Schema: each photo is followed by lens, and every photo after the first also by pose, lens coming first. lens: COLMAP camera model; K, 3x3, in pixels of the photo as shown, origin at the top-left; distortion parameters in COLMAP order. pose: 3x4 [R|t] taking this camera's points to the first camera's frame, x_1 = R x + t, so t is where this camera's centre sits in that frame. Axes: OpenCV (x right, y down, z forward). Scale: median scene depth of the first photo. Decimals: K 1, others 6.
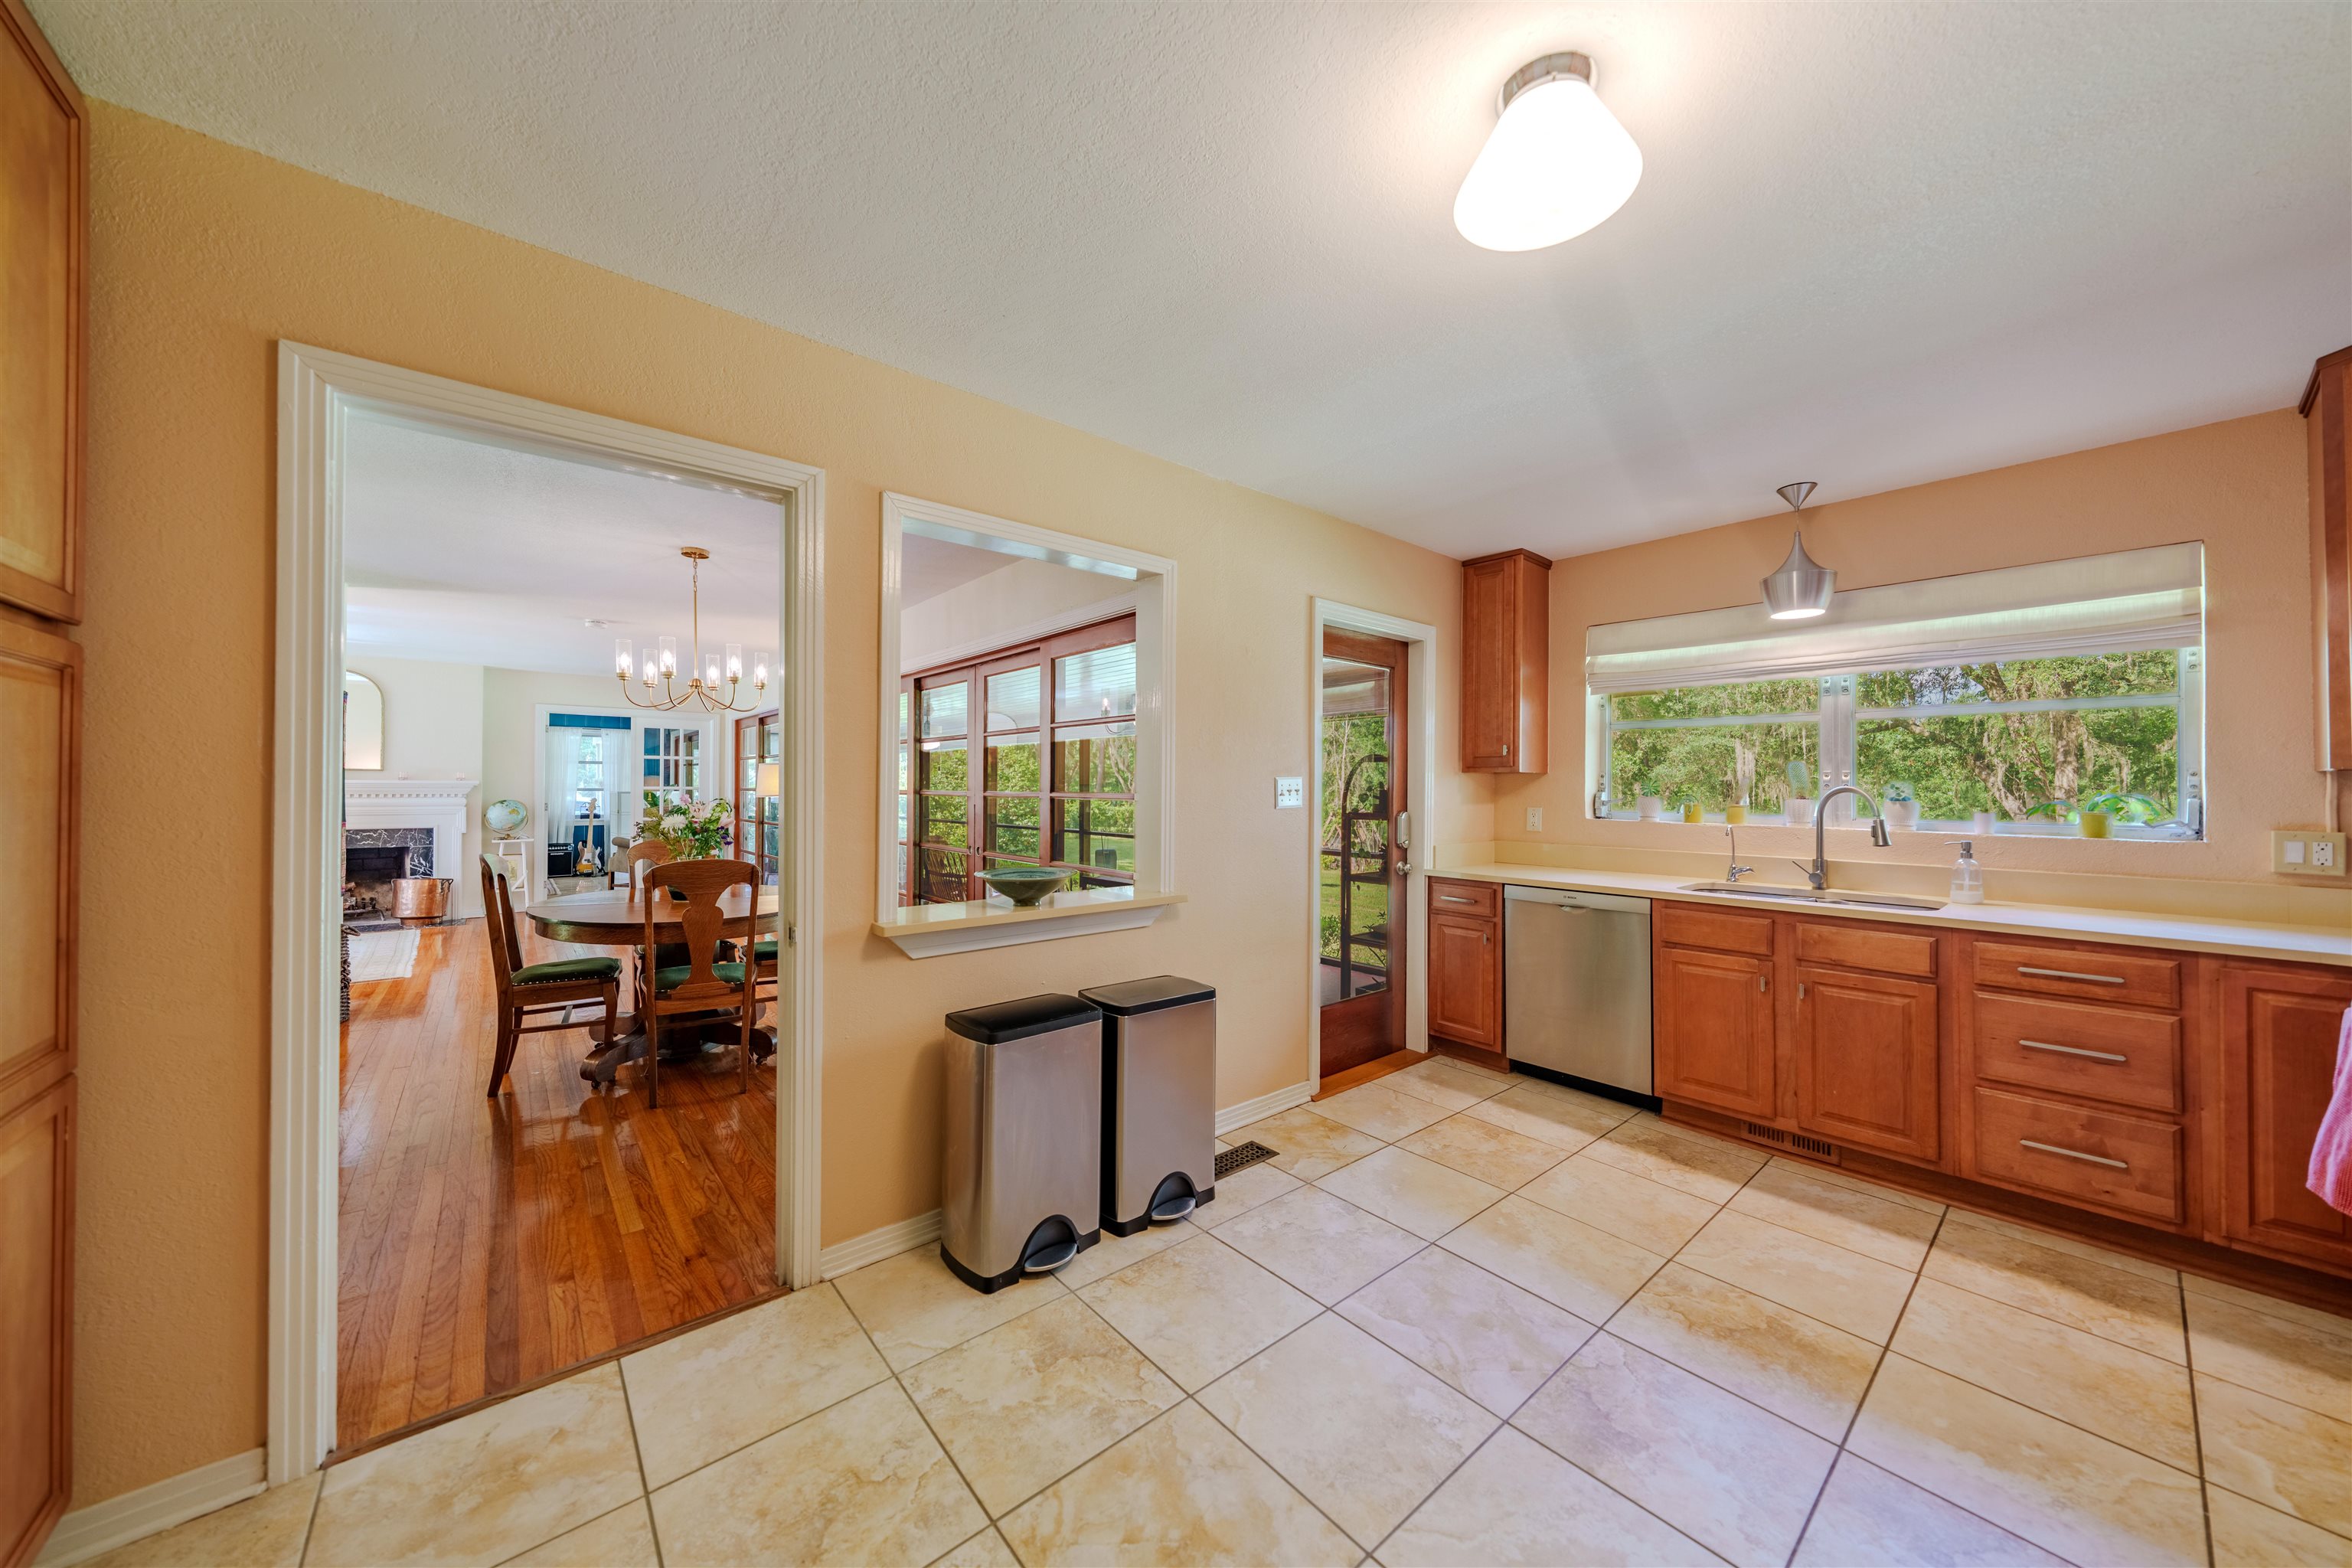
lens RADIAL K [[810.5, 0, 1178.8], [0, 810.5, 779.4], [0, 0, 1]] dist [-0.000249, -0.000134]
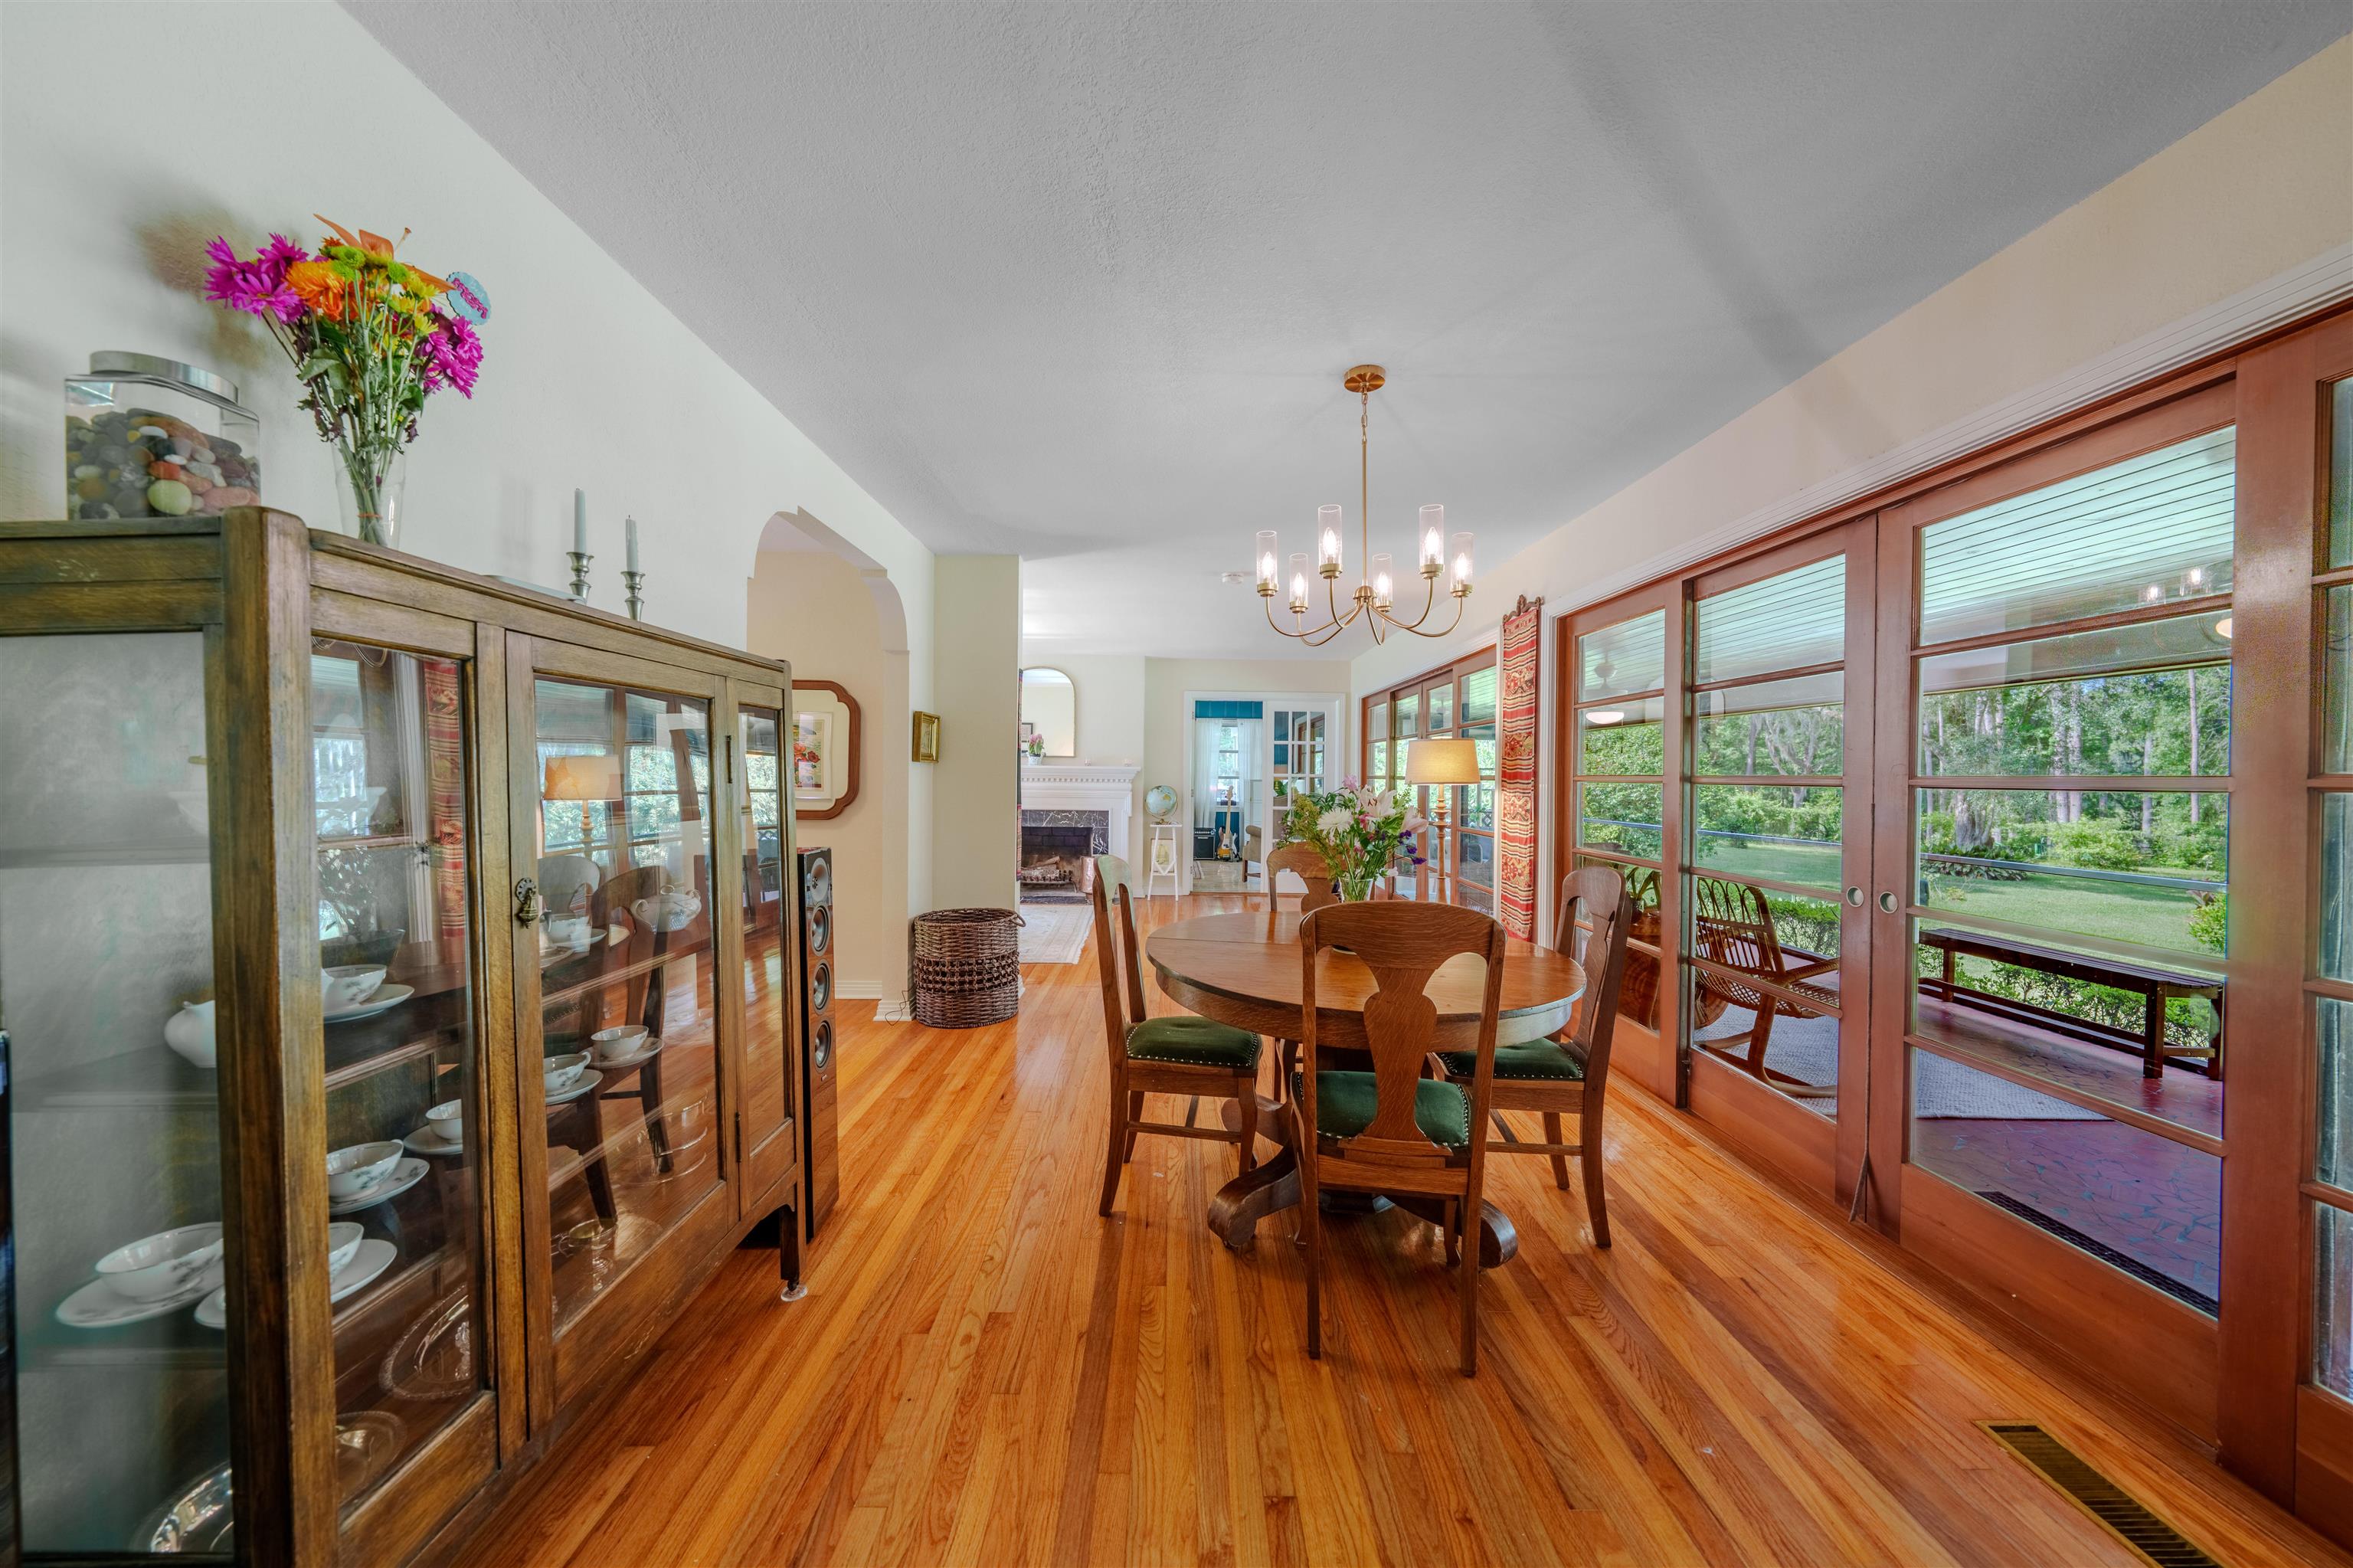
lens RADIAL K [[810.8, 0, 1179.3], [0, 810.8, 779.4], [0, 0, 1]] dist [-0.000249, -0.000134]
pose [[0.771032, 0.008101, -0.636744, -0.401298], [-0.003014, 0.999954, 0.009073, 0.020758], [0.636789, -0.005077, 0.771021, 0.562063]]
